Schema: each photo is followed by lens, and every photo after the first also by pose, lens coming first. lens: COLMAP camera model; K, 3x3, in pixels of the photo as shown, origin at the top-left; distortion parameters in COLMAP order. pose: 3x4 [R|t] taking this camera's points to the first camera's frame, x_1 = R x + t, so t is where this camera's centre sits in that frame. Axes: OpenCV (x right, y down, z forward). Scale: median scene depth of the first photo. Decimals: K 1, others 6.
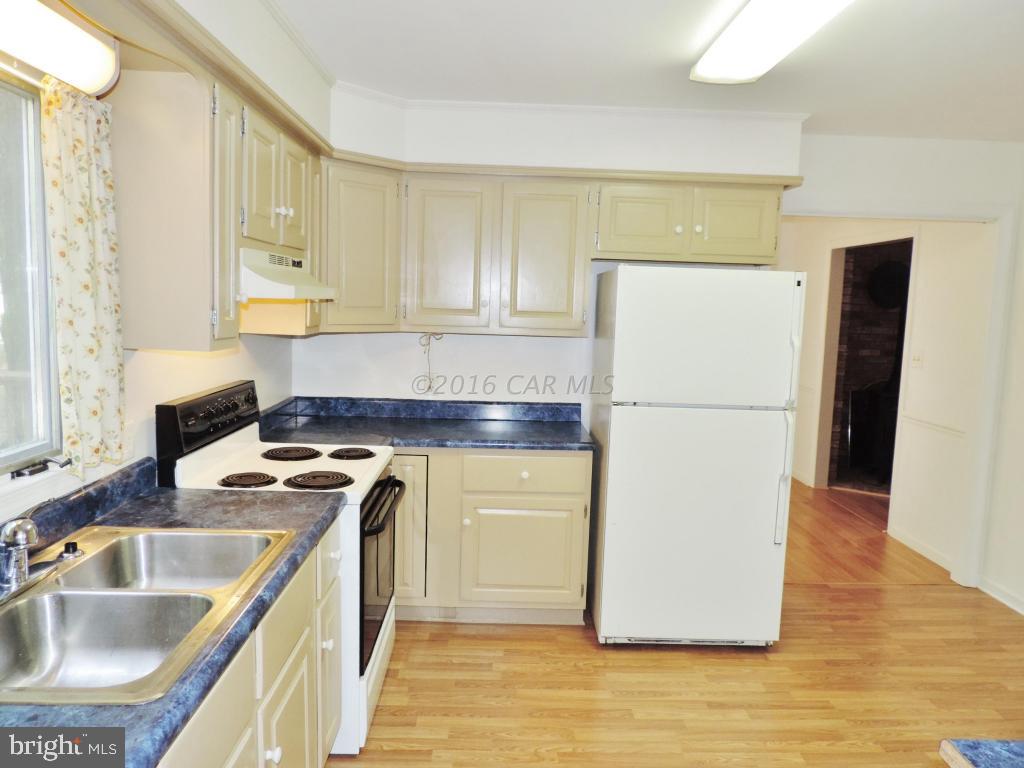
lens RADIAL K [[726.8, 0, 518.3], [0, 726.8, 385.5], [0, 0, 1]] dist [-0.032555, 0.001443]
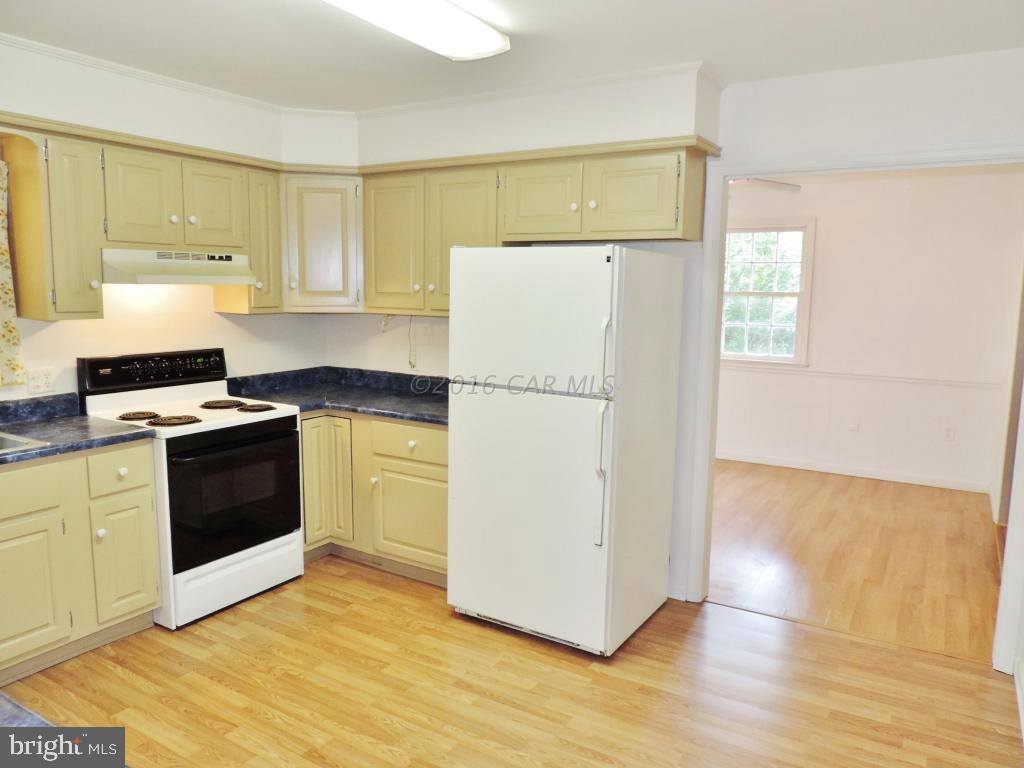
lens RADIAL K [[726.8, 0, 518.3], [0, 726.8, 385.5], [0, 0, 1]] dist [-0.032555, 0.001443]
pose [[0.846497, 0.058001, -0.529224, 0.791456], [-0.052132, 0.998301, 0.026024, -0.001184], [0.529834, 0.005561, 0.848083, 0.174728]]
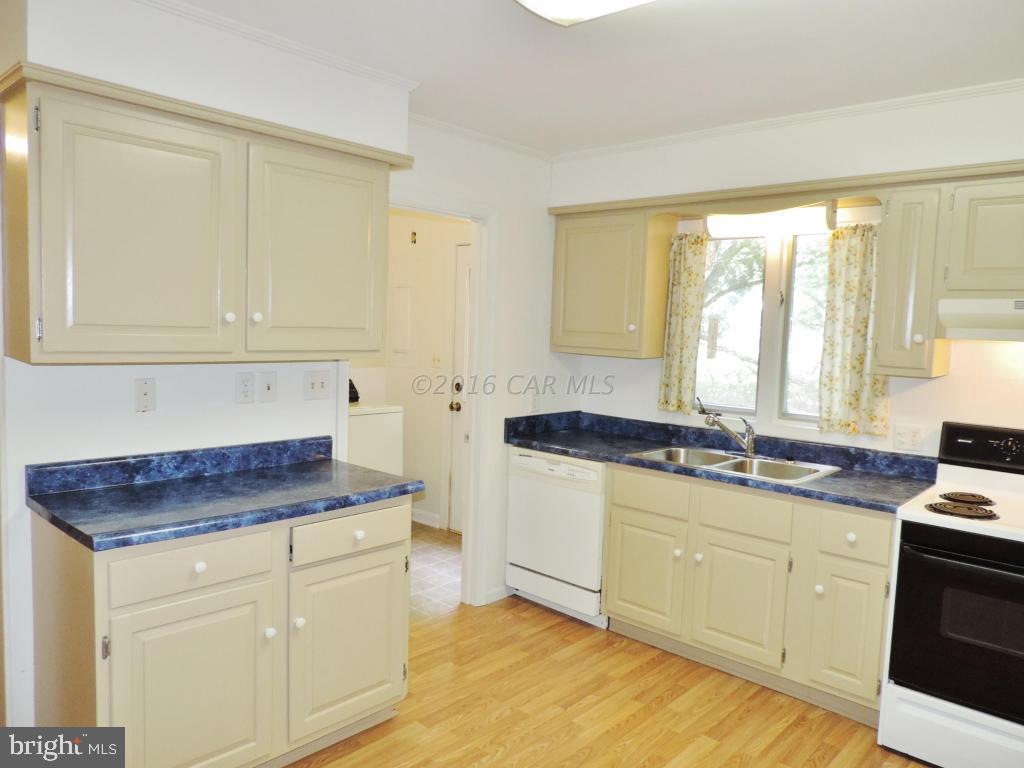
lens RADIAL K [[726.8, 0, 518.3], [0, 726.8, 385.5], [0, 0, 1]] dist [-0.032555, 0.001443]
pose [[-0.689903, 0.013555, -0.723775, 0.768492], [-0.129768, 0.981313, 0.142073, -0.094937], [0.712176, 0.191939, -0.675252, 1.014536]]
